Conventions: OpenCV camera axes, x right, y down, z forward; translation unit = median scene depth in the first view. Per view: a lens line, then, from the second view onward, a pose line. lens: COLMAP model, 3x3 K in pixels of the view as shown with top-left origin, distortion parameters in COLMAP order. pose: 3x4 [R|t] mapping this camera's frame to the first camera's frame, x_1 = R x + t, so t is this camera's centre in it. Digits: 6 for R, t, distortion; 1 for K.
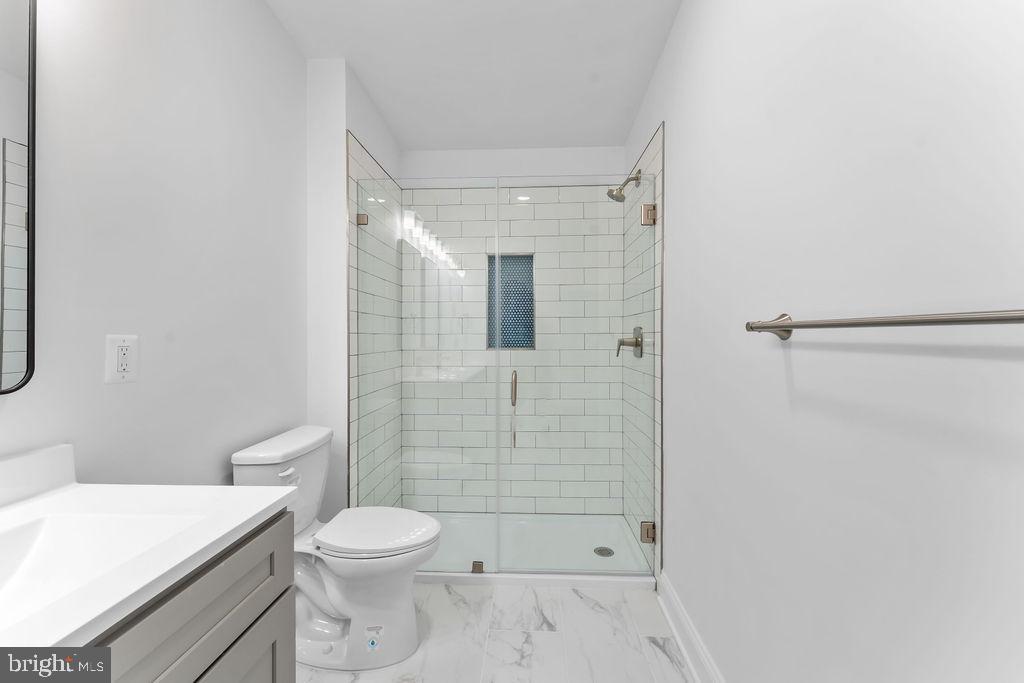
lens RADIAL K [[418.1, 0, 513.9], [0, 418.1, 337.9], [0, 0, 1]] dist [-0.002004, 0.000247]
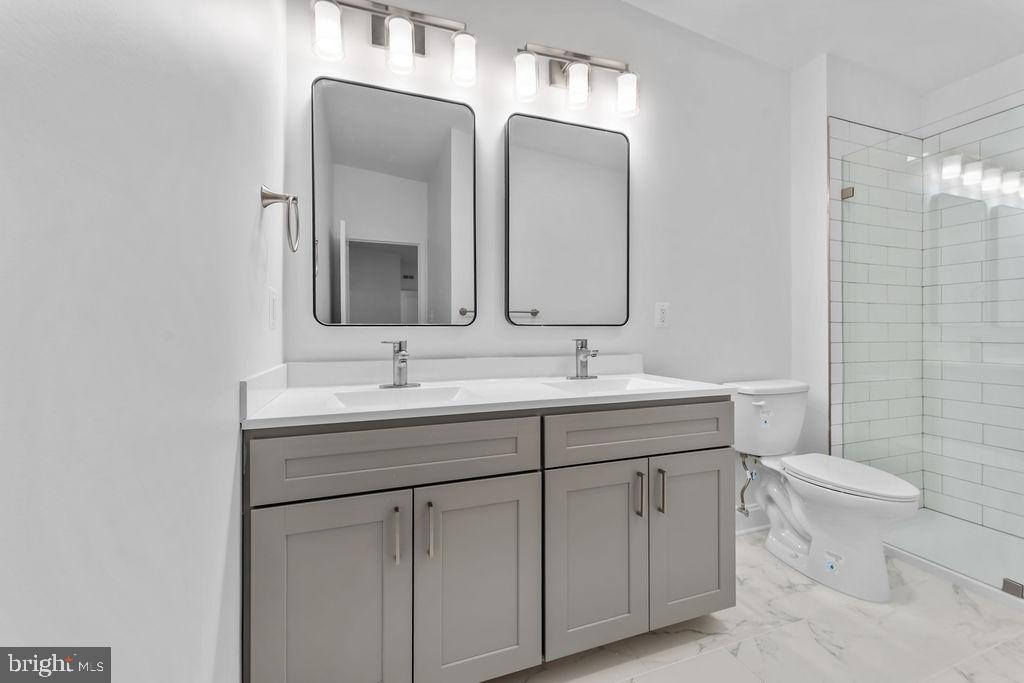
lens RADIAL K [[418.1, 0, 514.1], [0, 418.1, 334.0], [0, 0, 1]] dist [-0.002004, 0.000247]
pose [[0.395277, 0.002873, -0.918557, 0.349402], [0.002380, 0.999989, 0.004151, 0.082615], [0.918559, -0.003827, 0.395266, -0.237234]]
